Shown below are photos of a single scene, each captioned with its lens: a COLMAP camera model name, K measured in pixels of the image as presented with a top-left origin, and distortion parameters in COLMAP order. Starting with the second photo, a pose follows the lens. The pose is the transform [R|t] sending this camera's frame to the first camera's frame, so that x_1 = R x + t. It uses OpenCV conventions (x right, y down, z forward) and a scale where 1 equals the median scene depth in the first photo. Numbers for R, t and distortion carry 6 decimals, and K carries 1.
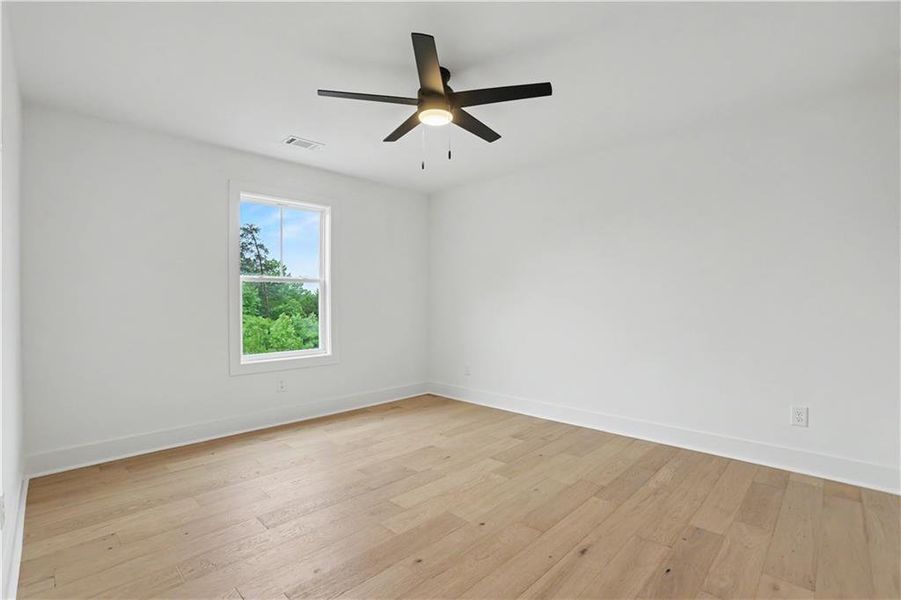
lens RADIAL K [[411.1, 0, 450.5], [0, 411.1, 300.0], [0, 0, 1]] dist [-0.035273, 0.000061]
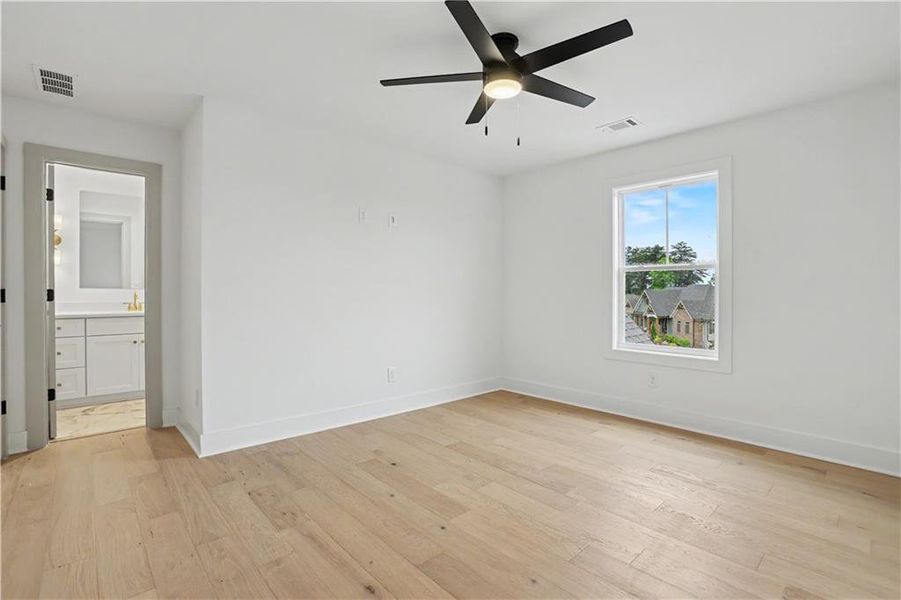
lens RADIAL K [[410.7, 0, 447.4], [0, 410.7, 298.0], [0, 0, 1]] dist [-0.003189, -0.000185]
pose [[-0.058183, 0.010685, -0.998249, 0.737647], [0.010419, 0.999895, 0.010096, 0.003973], [0.998252, -0.009813, -0.058289, 0.768599]]
